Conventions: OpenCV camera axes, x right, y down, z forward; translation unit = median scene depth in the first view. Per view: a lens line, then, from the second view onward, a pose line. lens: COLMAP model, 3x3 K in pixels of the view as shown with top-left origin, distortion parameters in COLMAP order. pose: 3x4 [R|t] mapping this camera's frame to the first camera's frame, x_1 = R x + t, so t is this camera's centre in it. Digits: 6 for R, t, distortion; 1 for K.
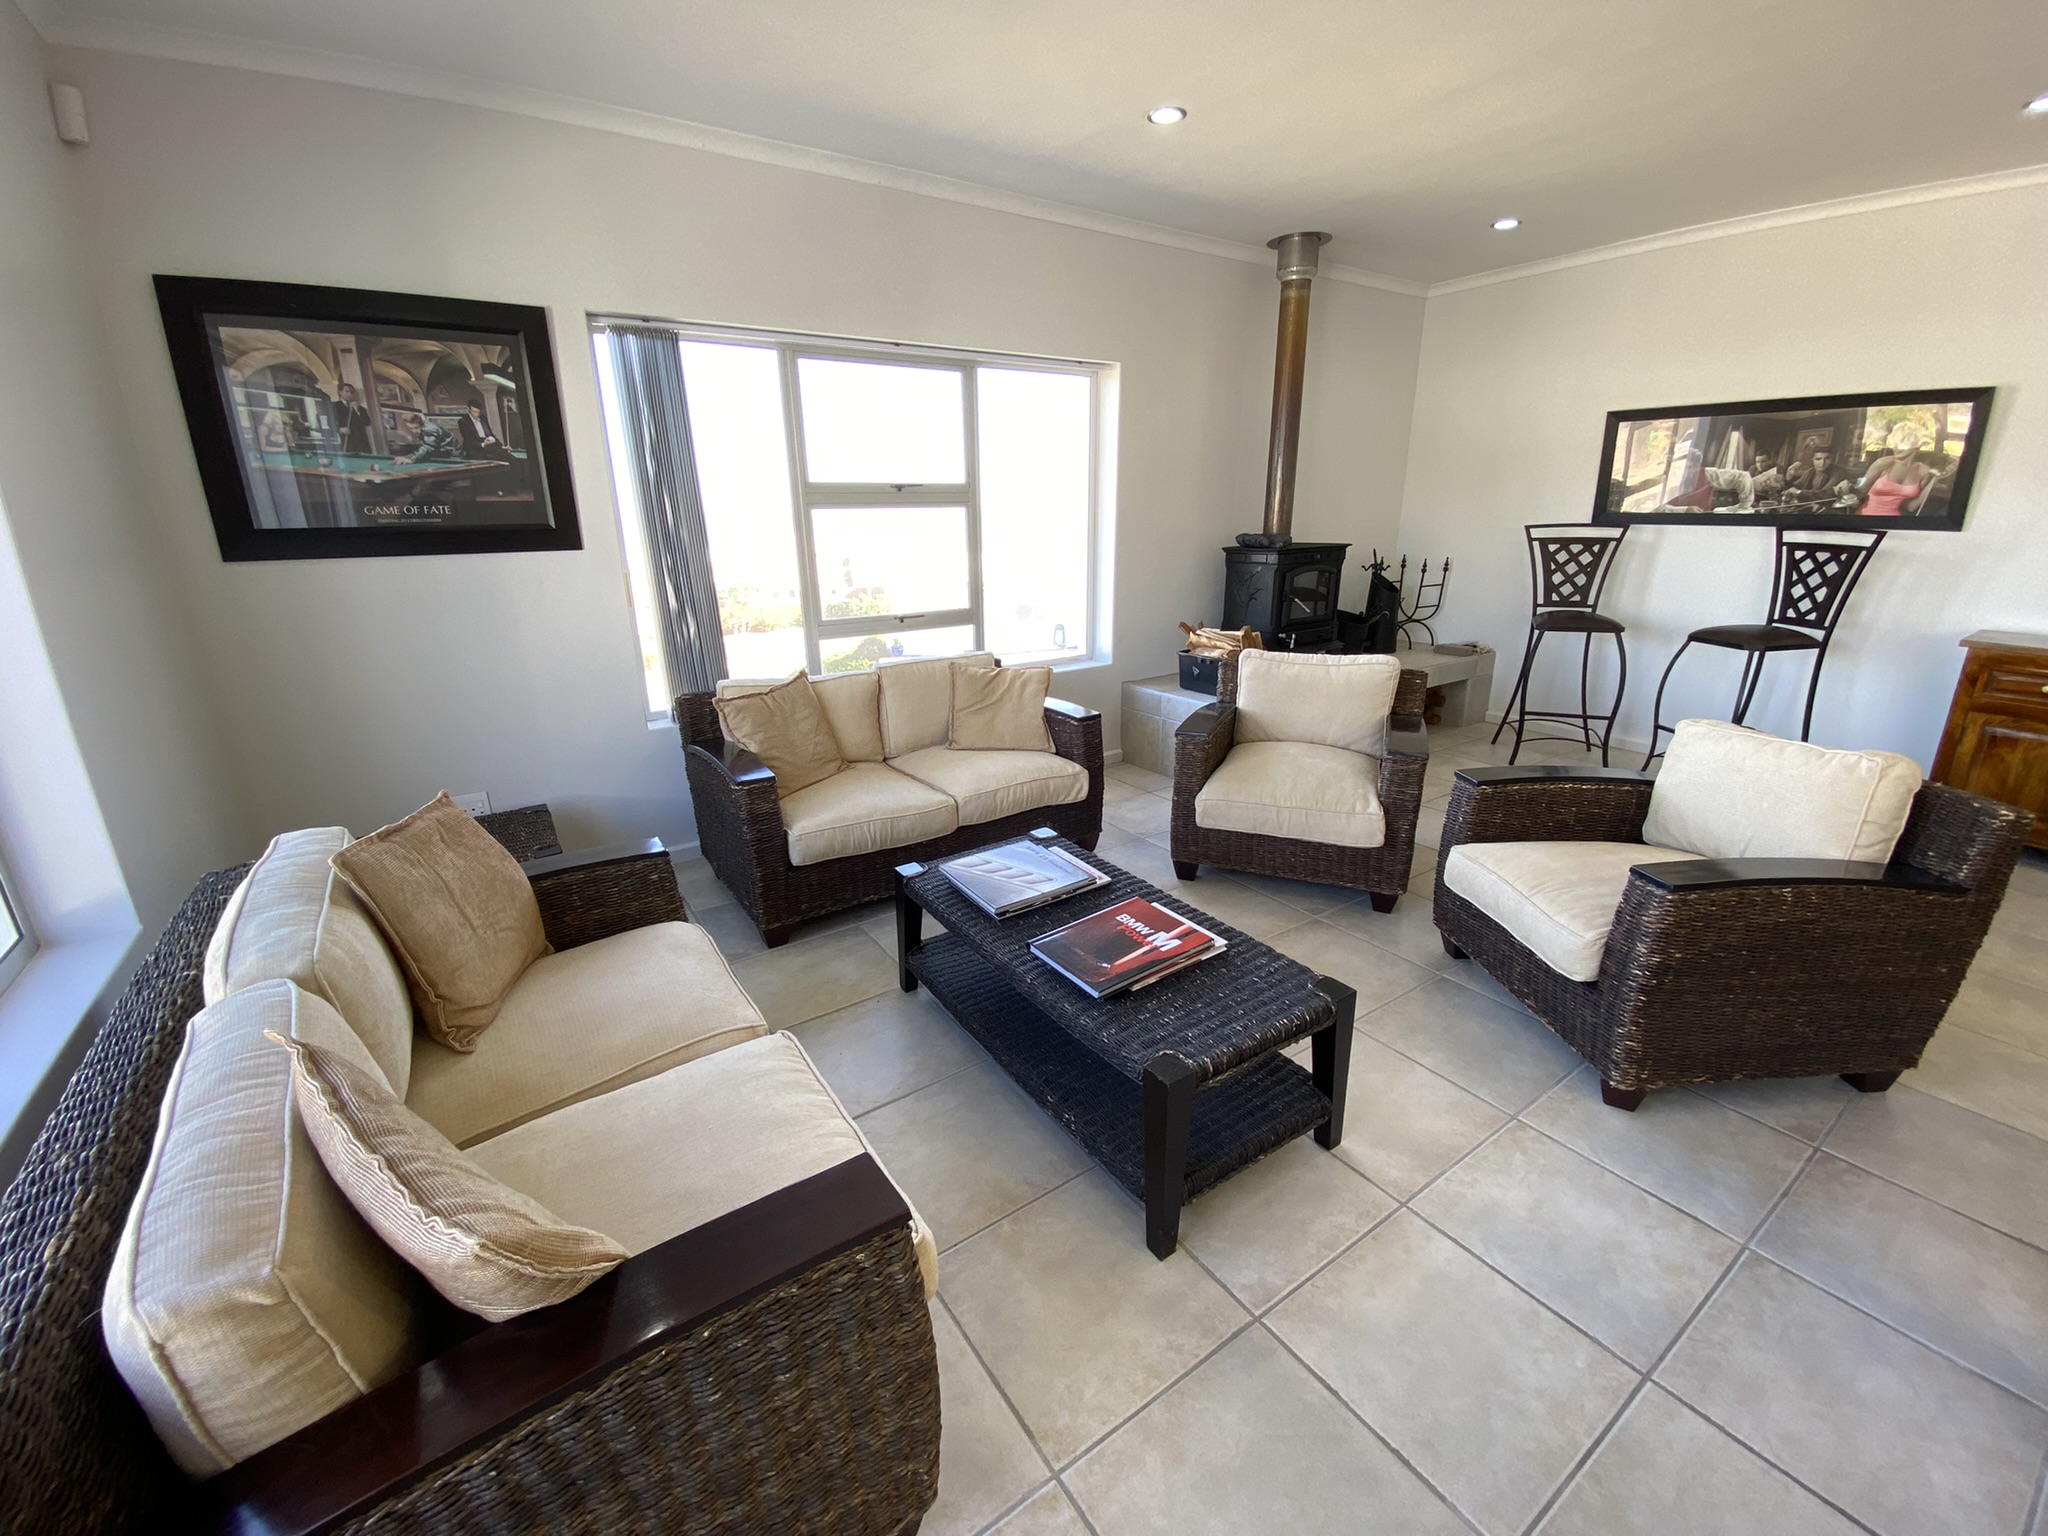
lens RADIAL K [[865.0, 0, 1067.3], [0, 865.0, 761.8], [0, 0, 1]] dist [0.046724, -0.035345]
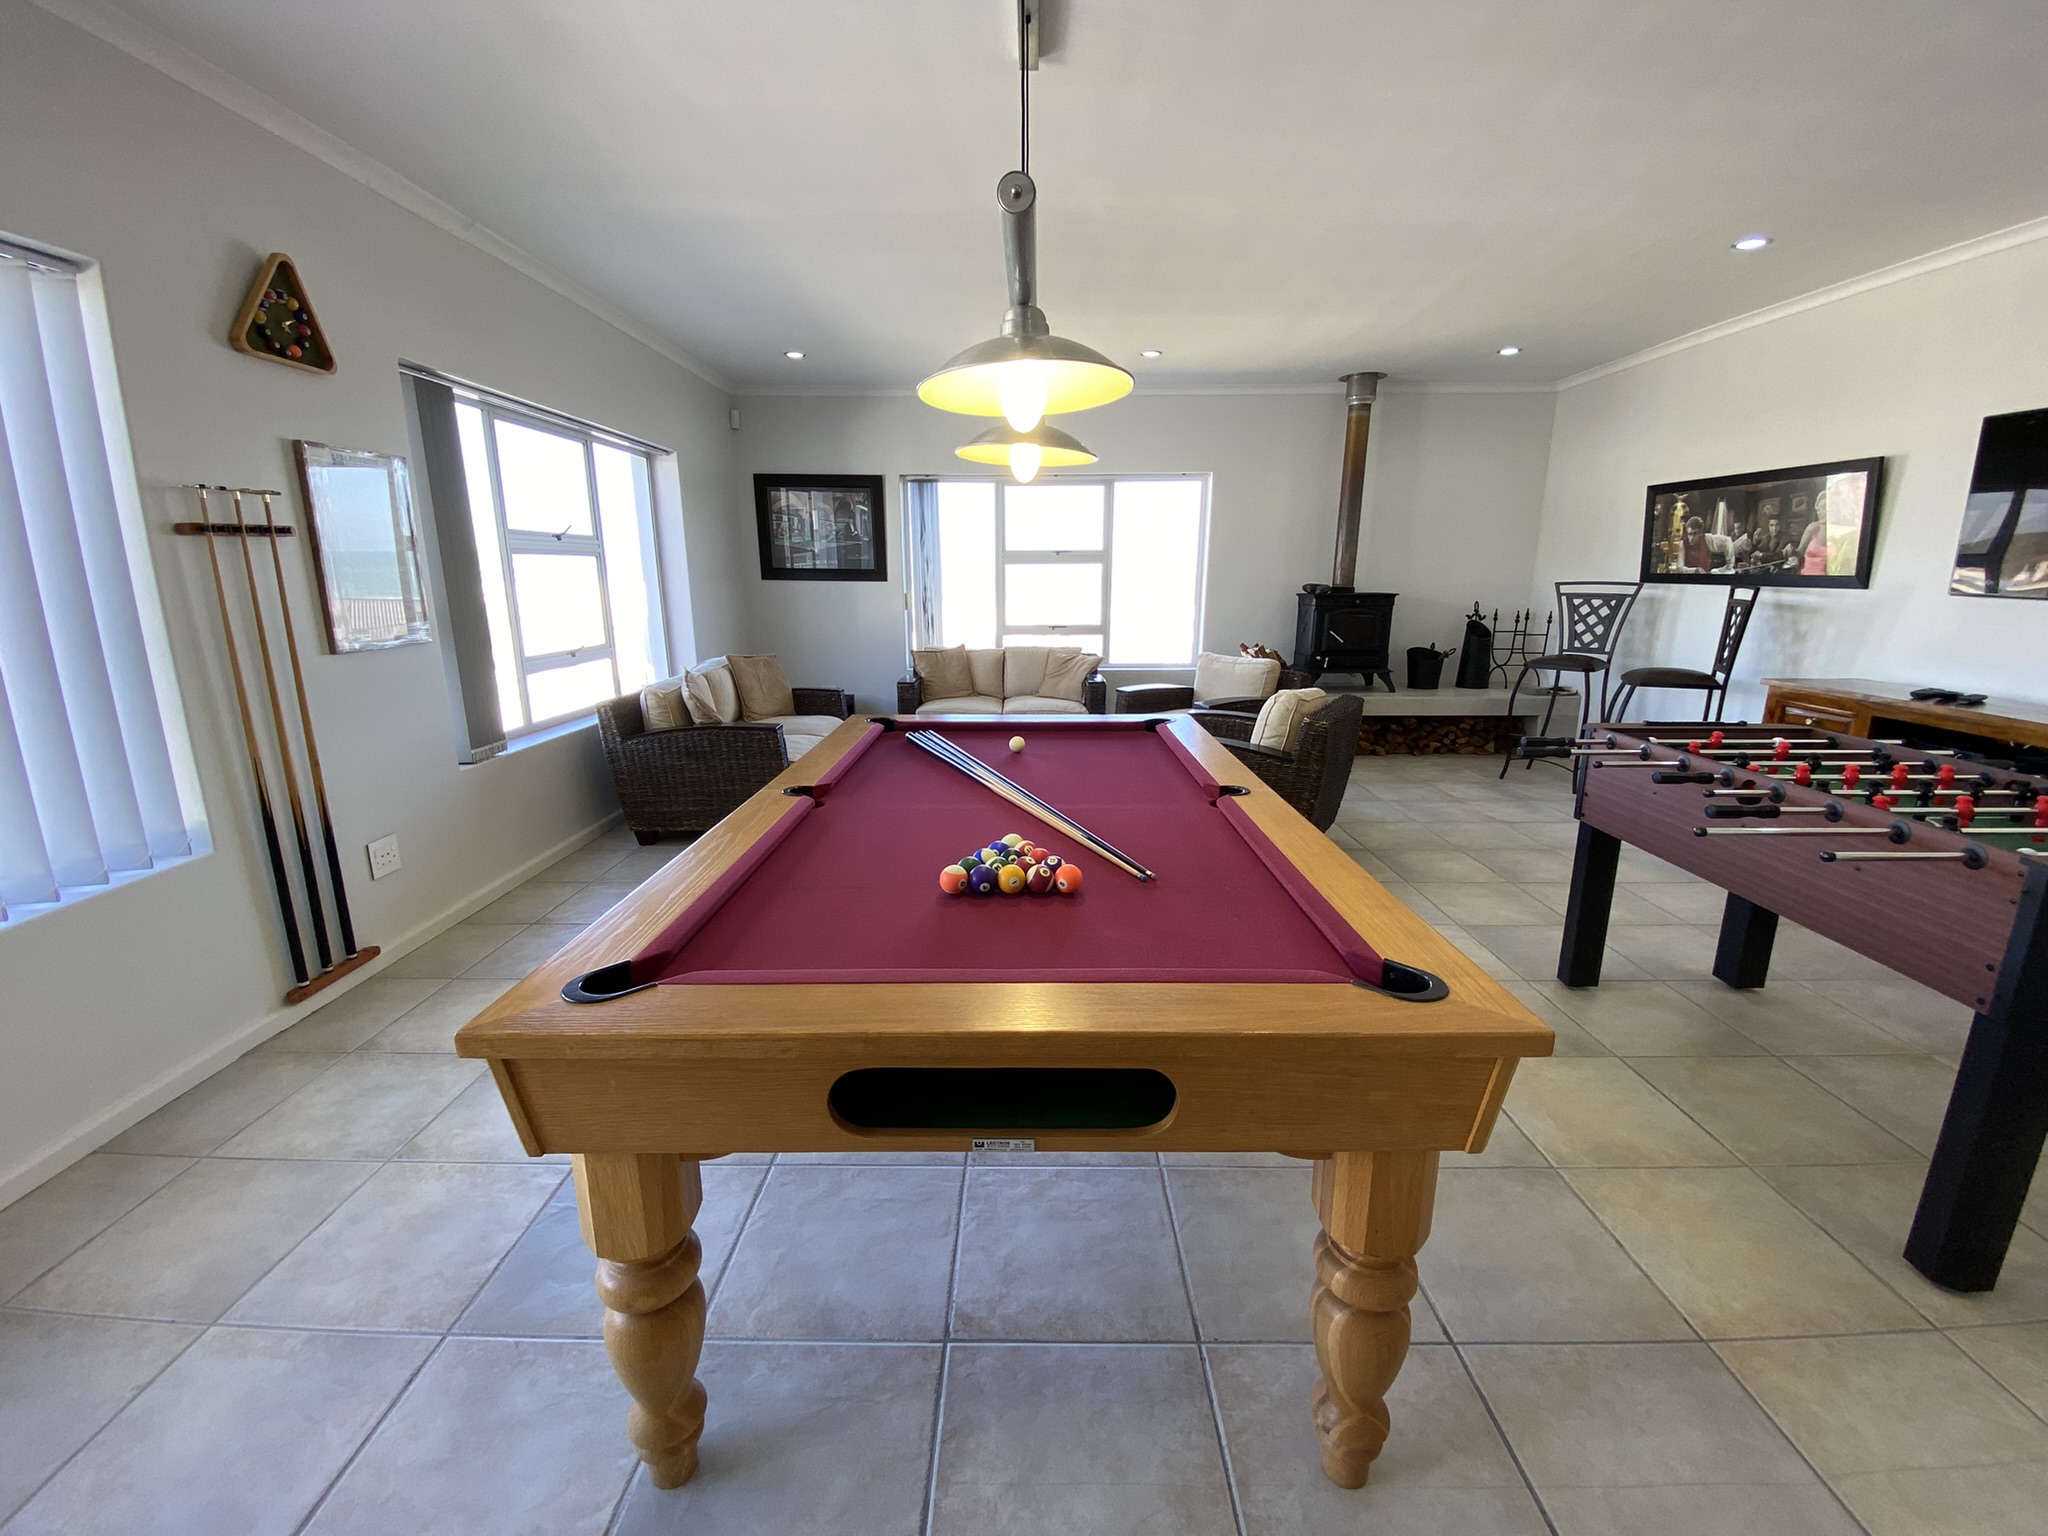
lens RADIAL K [[838.6, 0, 1028.2], [0, 838.6, 760.7], [0, 0, 1]] dist [0.039516, -0.031815]
pose [[0.817722, 0.135828, -0.559358, 0.714352], [-0.172642, 0.984896, -0.013223, 0.121470], [0.549114, 0.107382, 0.828820, -0.362957]]
